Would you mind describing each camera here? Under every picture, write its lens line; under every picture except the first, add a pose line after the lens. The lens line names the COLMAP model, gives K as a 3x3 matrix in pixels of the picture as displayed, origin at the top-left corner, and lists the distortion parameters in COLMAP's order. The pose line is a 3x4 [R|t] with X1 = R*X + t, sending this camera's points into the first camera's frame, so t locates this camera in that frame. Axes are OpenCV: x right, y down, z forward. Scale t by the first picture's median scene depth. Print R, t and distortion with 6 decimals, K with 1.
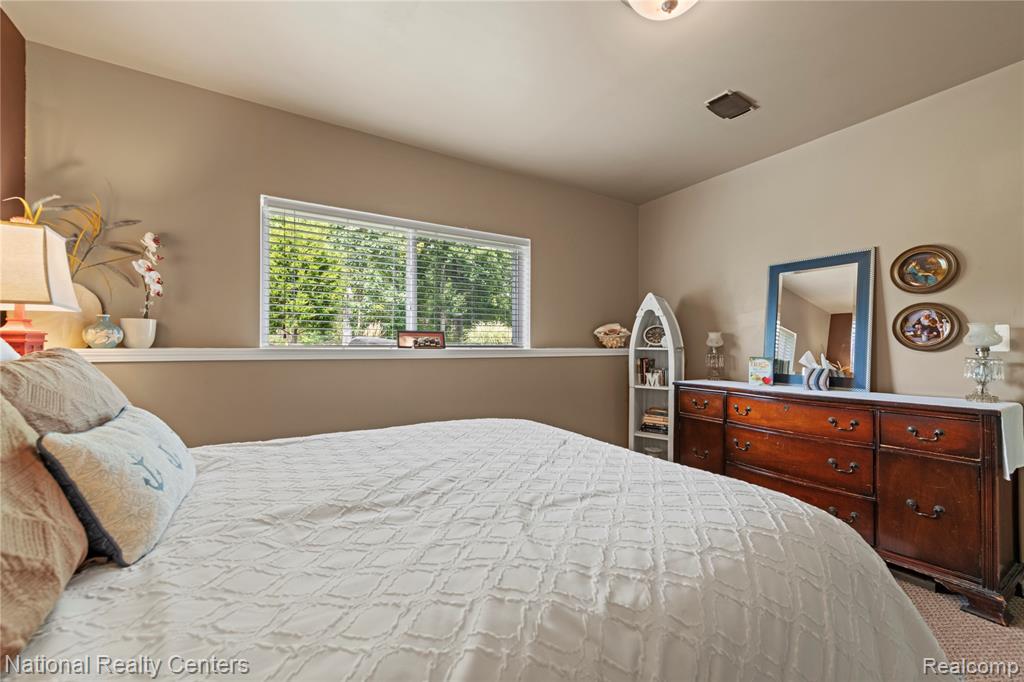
lens RADIAL K [[407.3, 0, 514.7], [0, 407.3, 348.0], [0, 0, 1]] dist [0.012019, -0.000465]
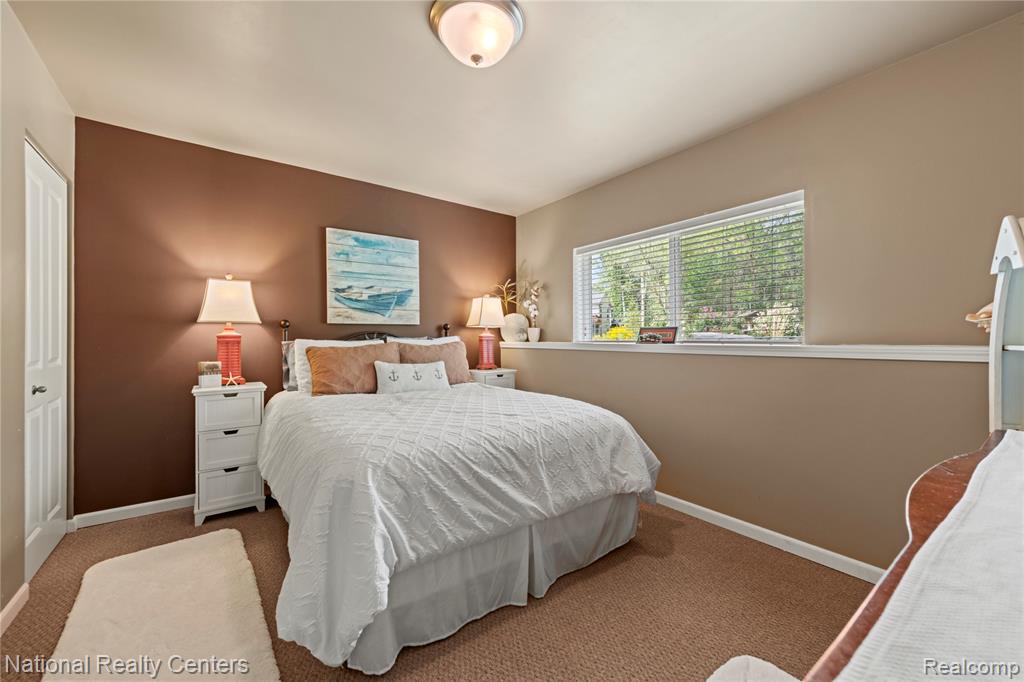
lens RADIAL K [[407.3, 0, 513.2], [0, 407.3, 340.9], [0, 0, 1]] dist [0.012019, -0.000465]
pose [[0.085193, 0.002826, -0.996360, 1.116511], [-0.001615, 0.999995, 0.002699, -0.009715], [0.996363, 0.001379, 0.085197, 0.697595]]
